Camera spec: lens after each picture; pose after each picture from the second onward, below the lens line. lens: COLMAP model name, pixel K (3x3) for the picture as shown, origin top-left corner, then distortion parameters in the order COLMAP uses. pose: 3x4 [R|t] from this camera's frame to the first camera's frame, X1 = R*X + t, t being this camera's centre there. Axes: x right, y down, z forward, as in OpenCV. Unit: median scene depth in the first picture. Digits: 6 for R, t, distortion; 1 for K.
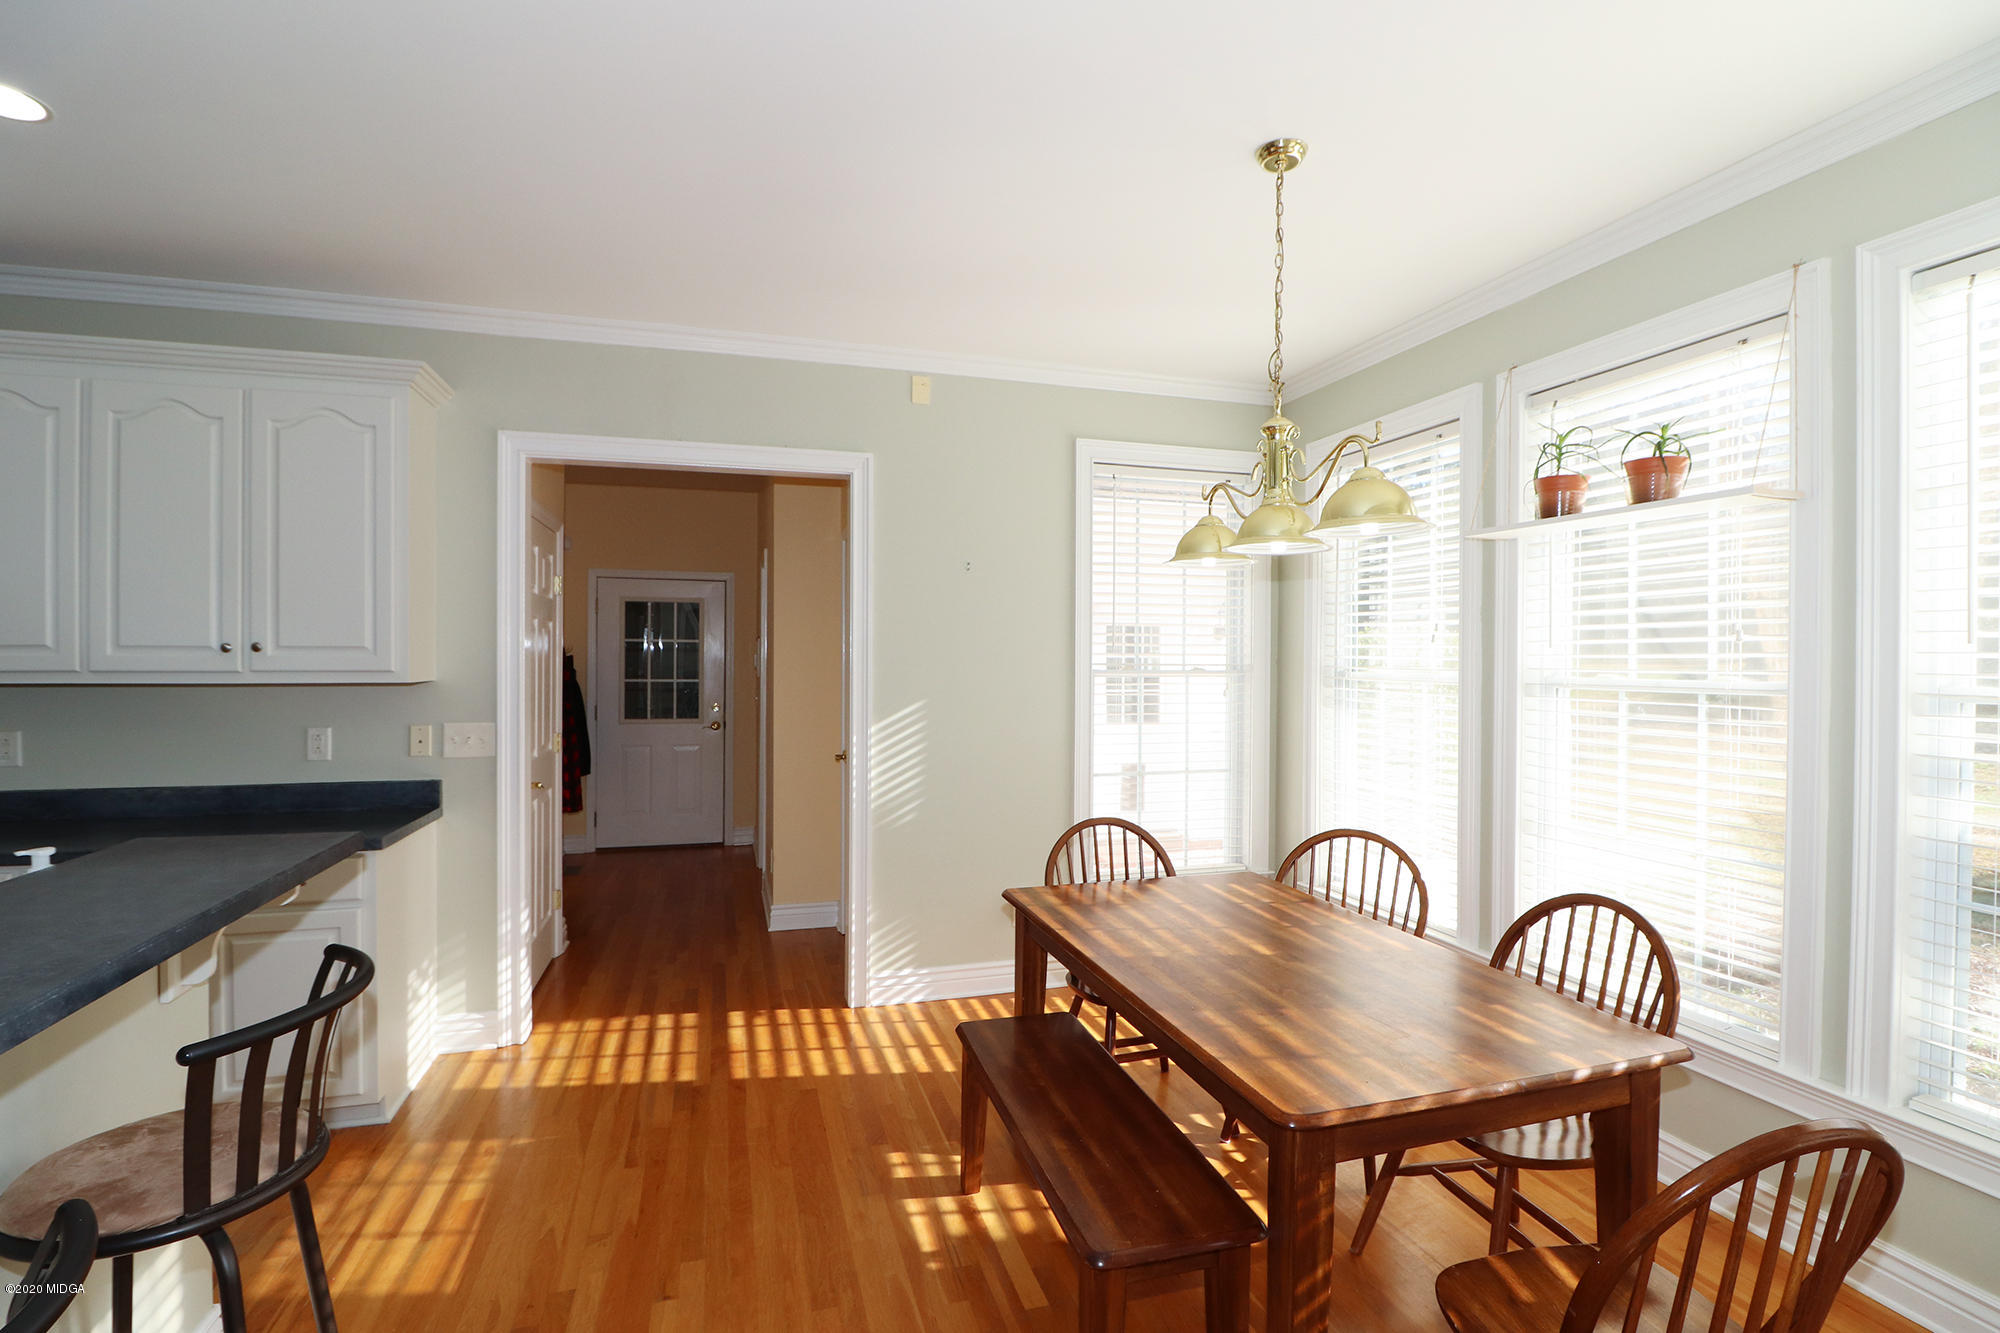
lens RADIAL K [[928.4, 0, 991.3], [0, 928.4, 670.5], [0, 0, 1]] dist [-0.002482, -0.008389]
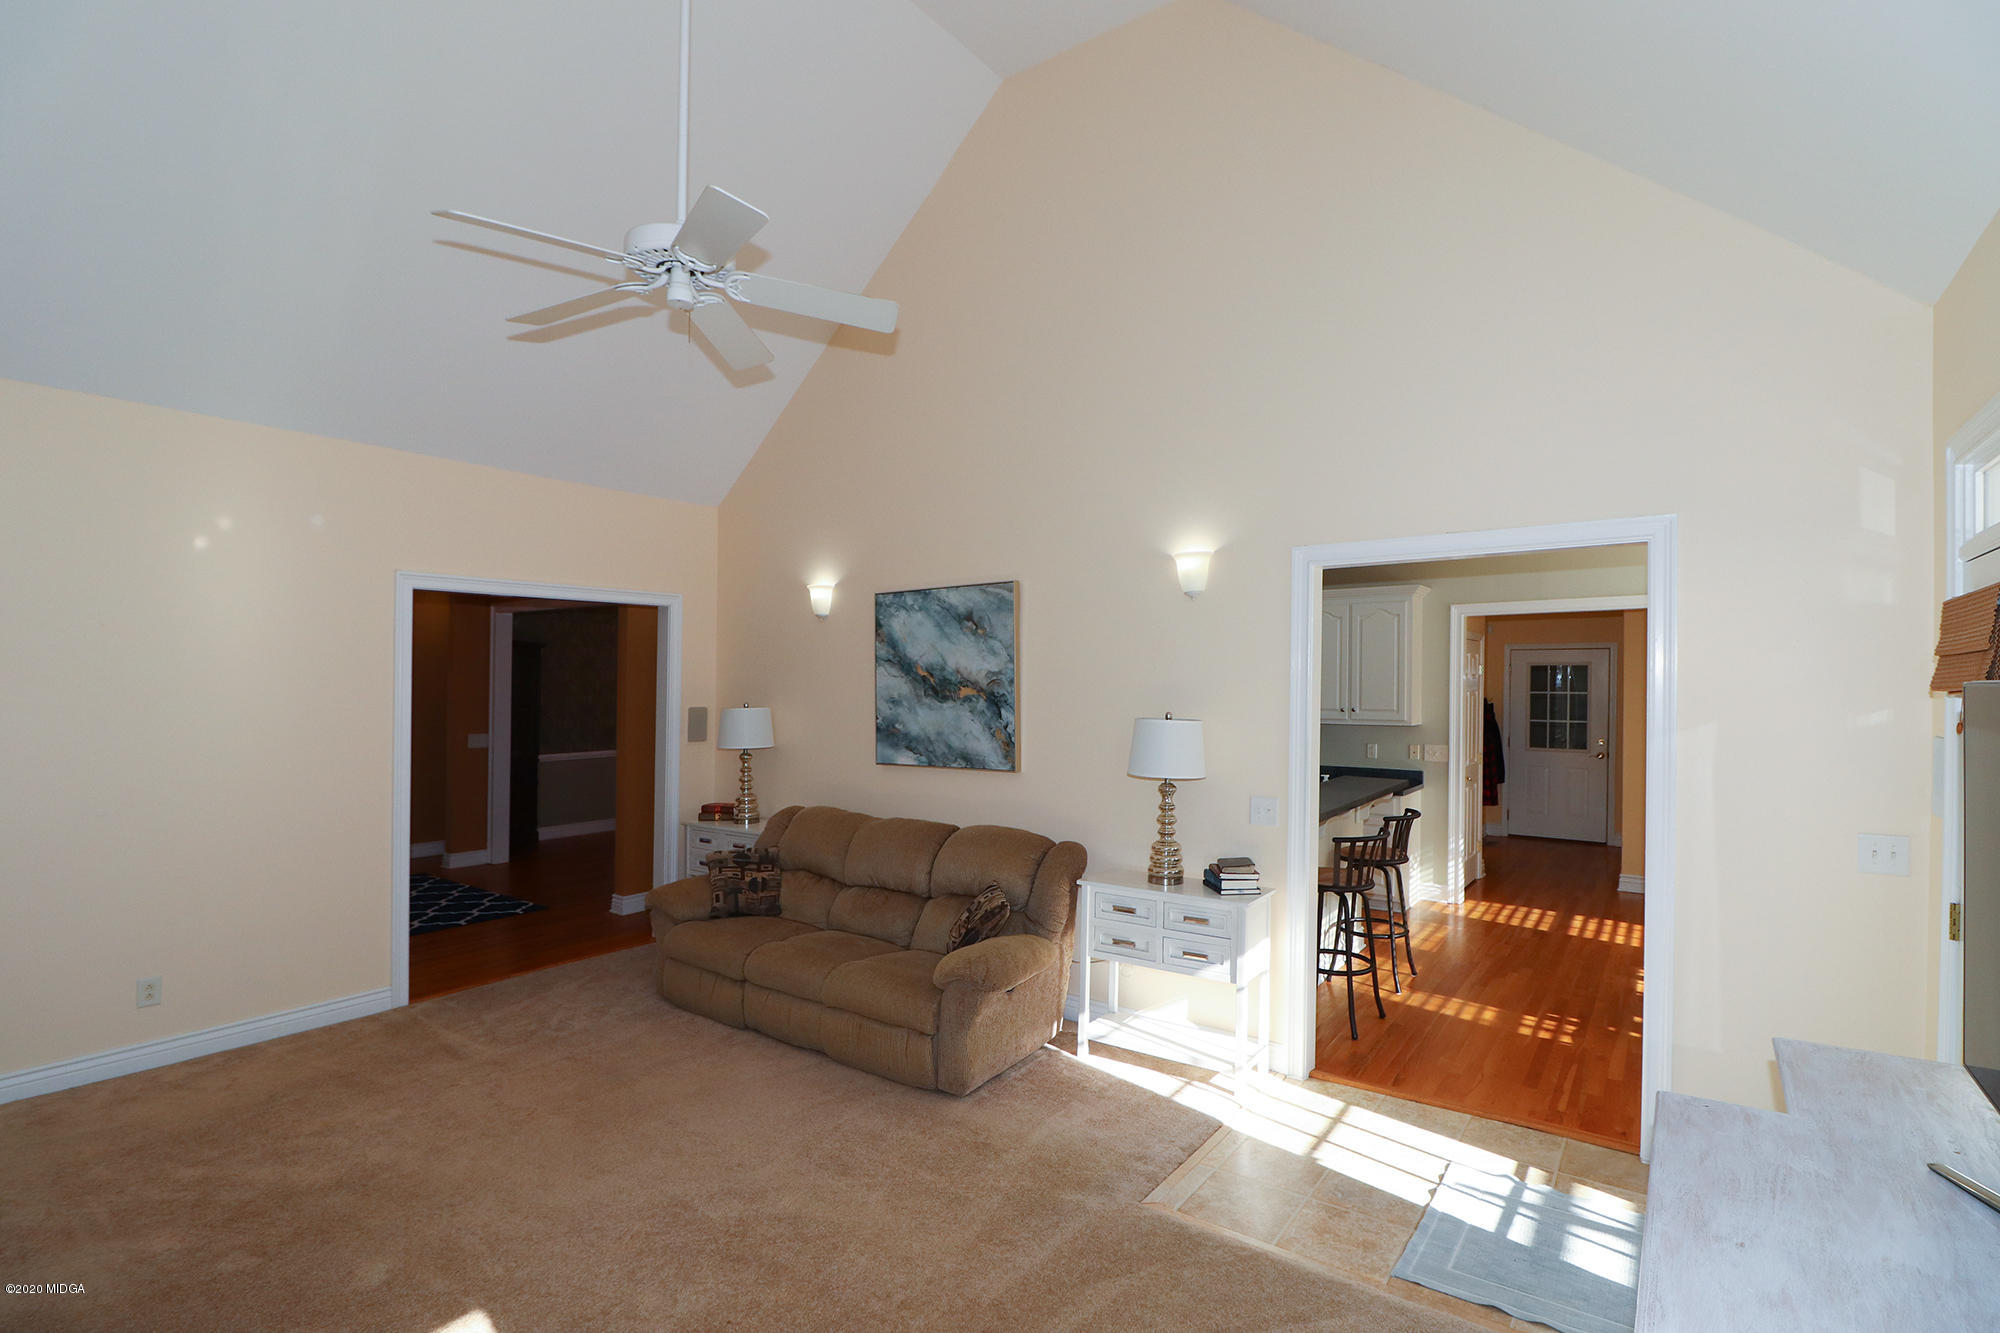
lens RADIAL K [[928.4, 0, 986.4], [0, 928.4, 676.0], [0, 0, 1]] dist [-0.002482, -0.008389]
pose [[0.596305, 0.001342, -0.802757, 0.471484], [-0.013412, 0.999876, -0.008291, -0.063013], [0.802646, 0.015710, 0.596249, -0.982315]]
